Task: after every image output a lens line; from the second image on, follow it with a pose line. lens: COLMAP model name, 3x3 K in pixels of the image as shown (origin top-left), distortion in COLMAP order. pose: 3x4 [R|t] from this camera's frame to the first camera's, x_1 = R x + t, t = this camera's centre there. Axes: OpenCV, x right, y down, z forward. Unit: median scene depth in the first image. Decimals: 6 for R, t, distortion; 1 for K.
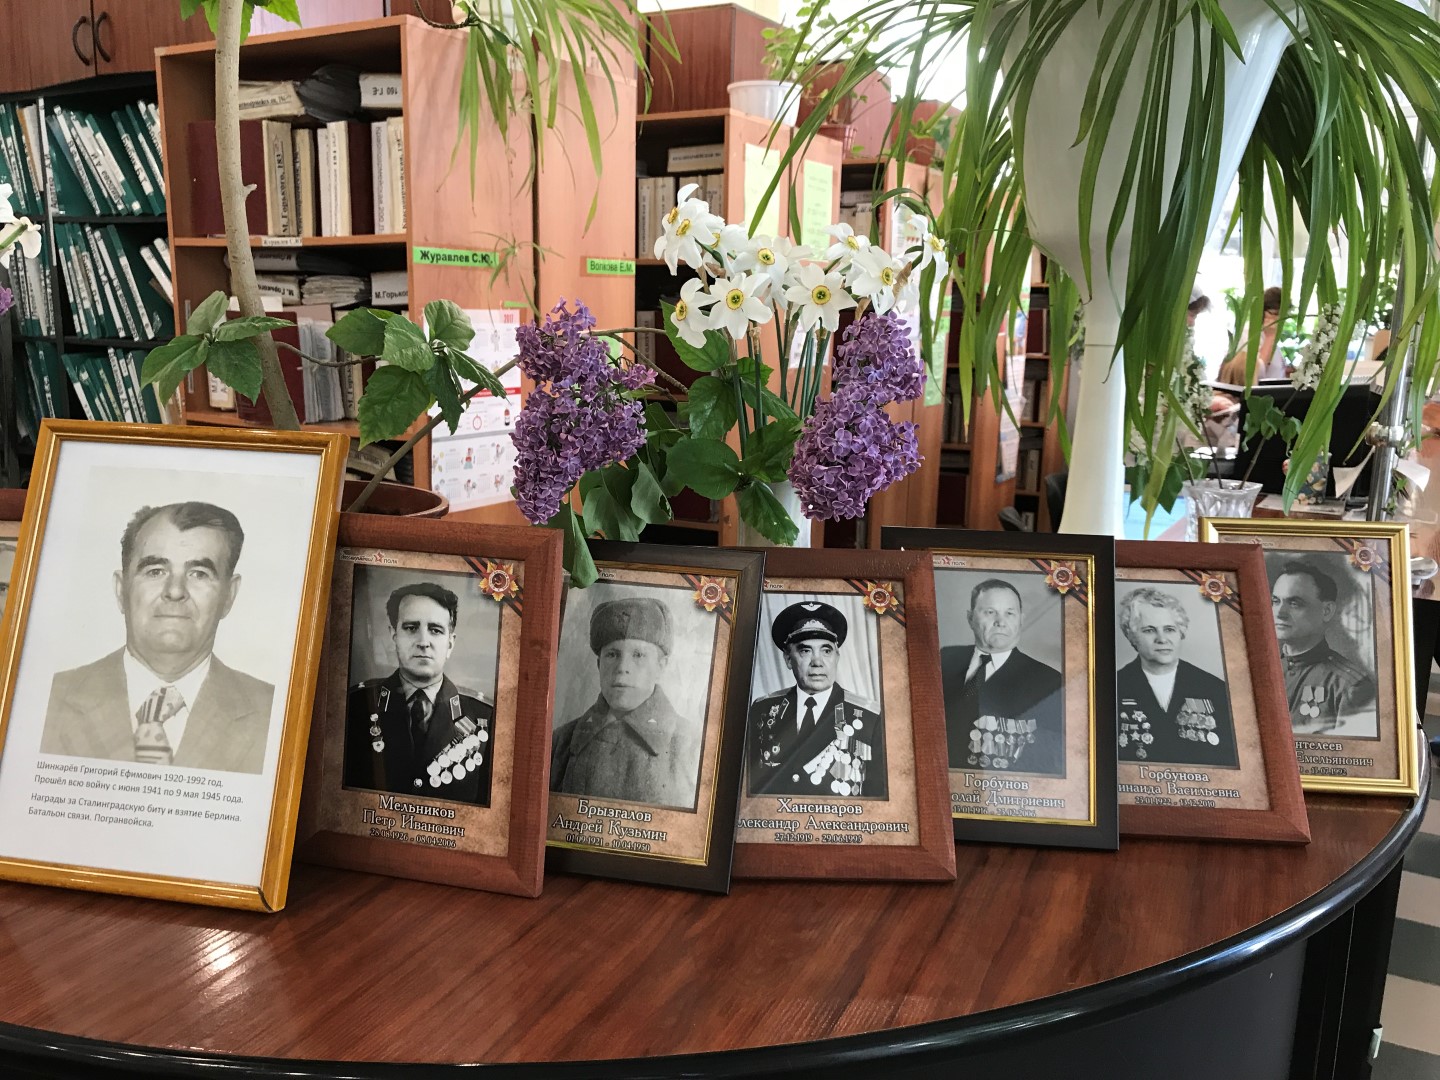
lens RADIAL K [[1177.8, 0, 724.6], [0, 1177.8, 533.6], [0, 0, 1]] dist [0.025403, -0.029543]
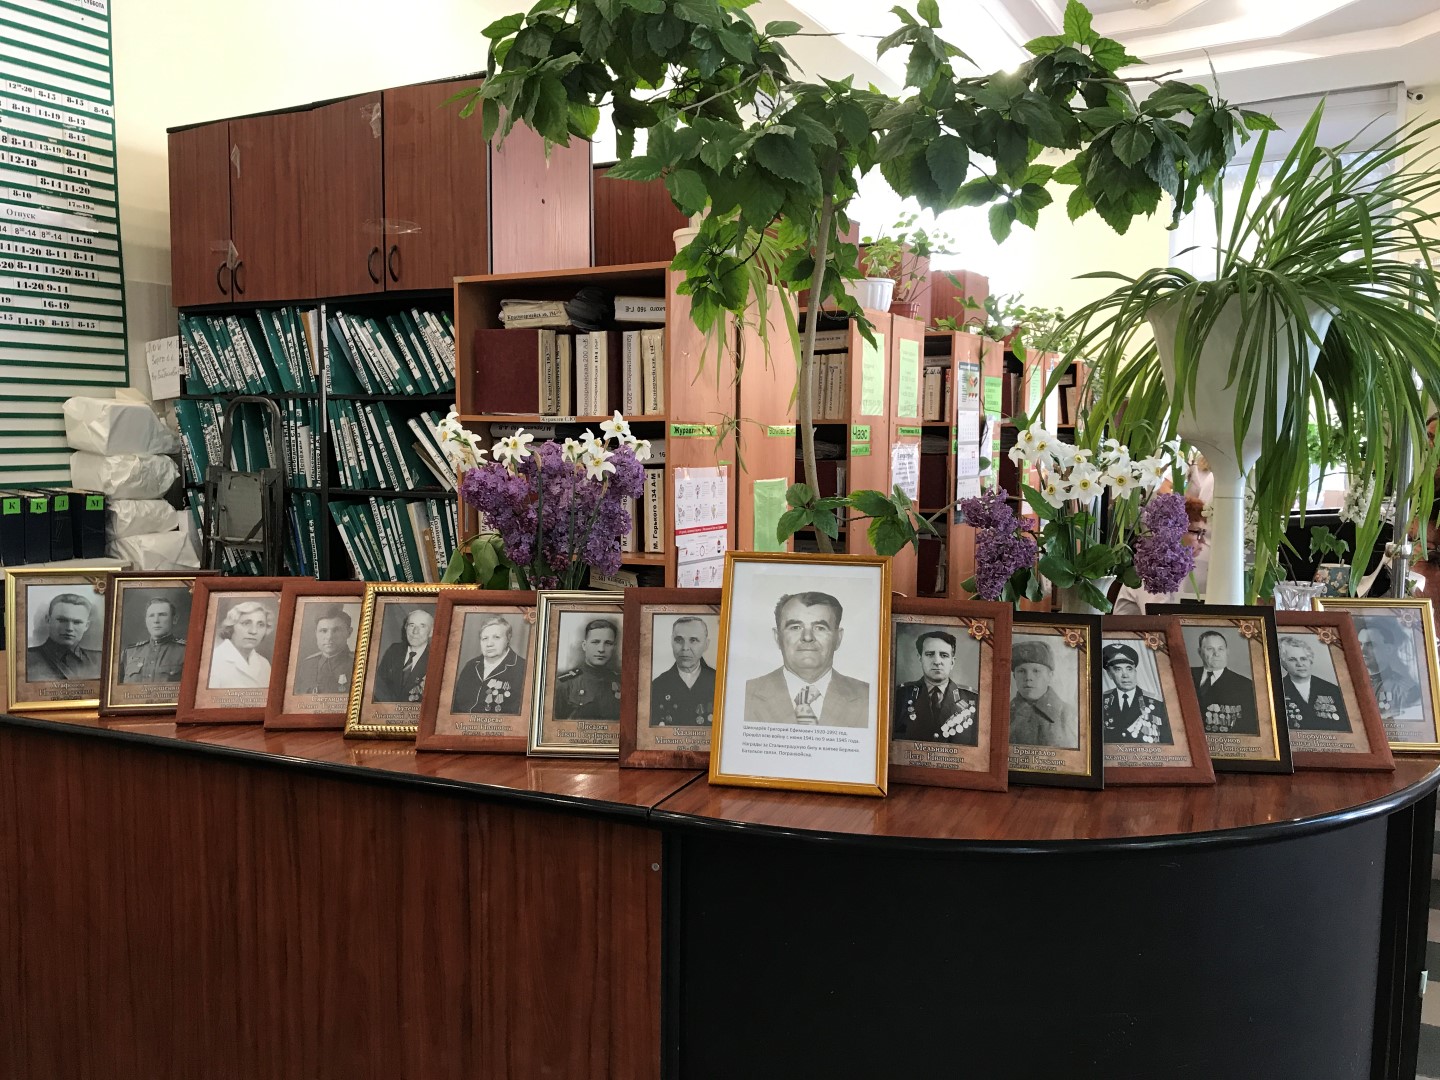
lens RADIAL K [[1177.8, 0, 717.8], [0, 1177.8, 538.1], [0, 0, 1]] dist [0.025403, -0.029543]
pose [[0.999812, -0.013619, 0.013795, -0.565014], [0.014973, 0.994533, -0.103339, 0.074342], [-0.012313, 0.103526, 0.994550, -0.836557]]
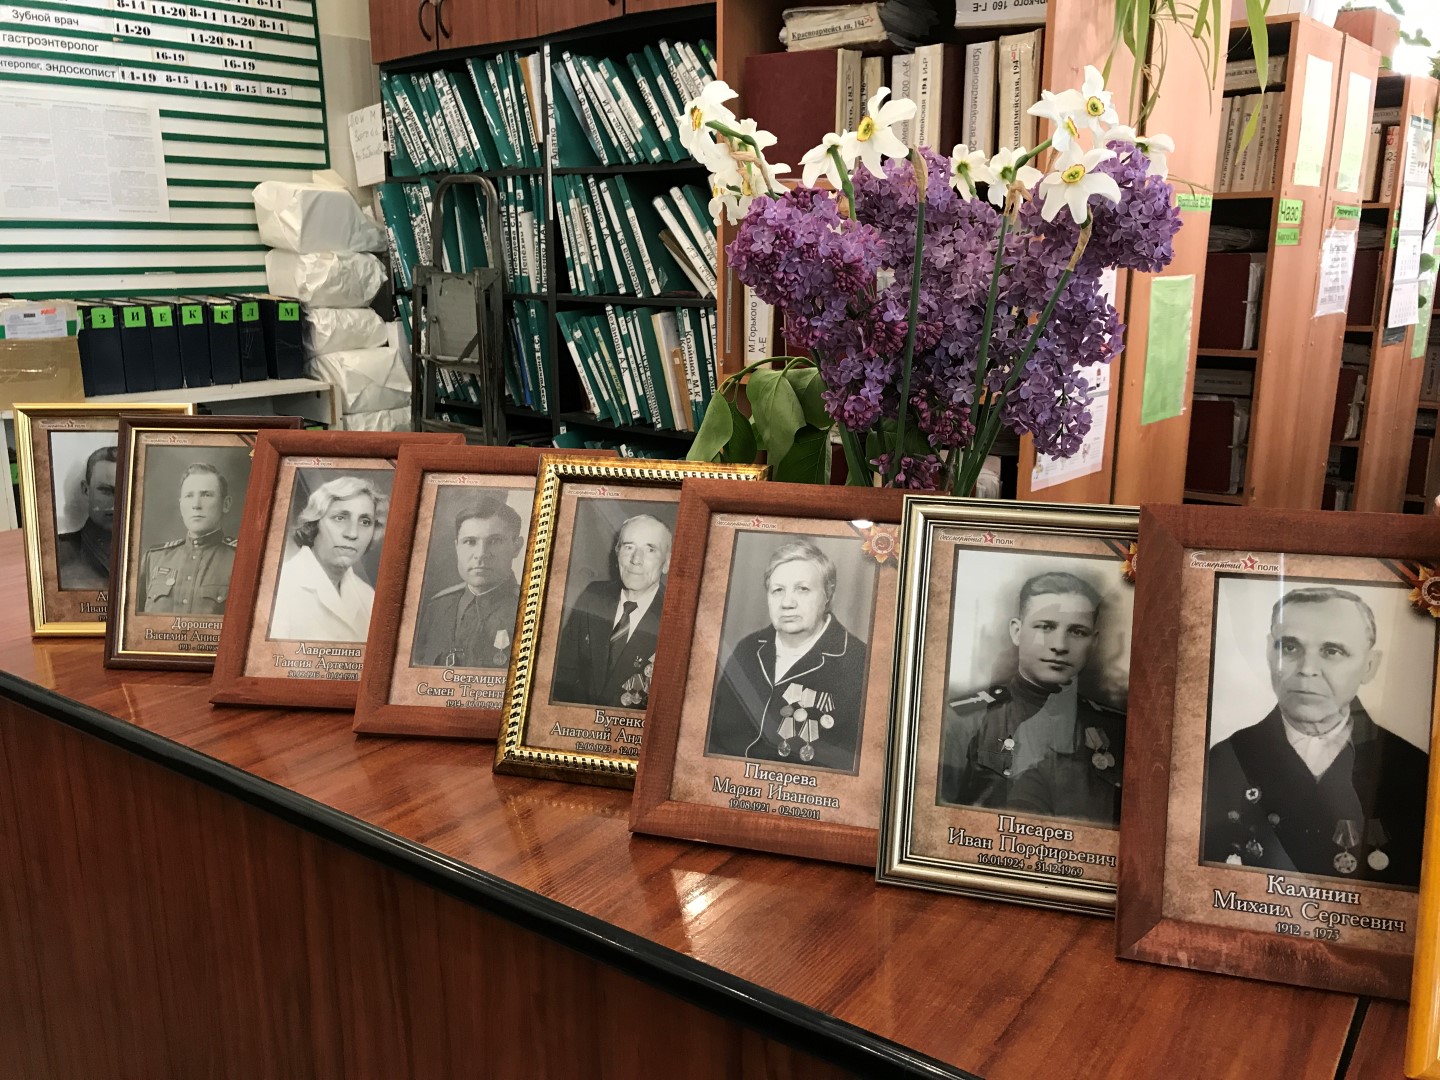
lens RADIAL K [[1177.8, 0, 722.1], [0, 1177.8, 533.5], [0, 0, 1]] dist [0.025403, -0.029543]
pose [[0.980555, 0.026092, -0.194503, -0.789810], [-0.018007, 0.998903, 0.043220, -0.045384], [0.195417, -0.038877, 0.979949, 0.222562]]
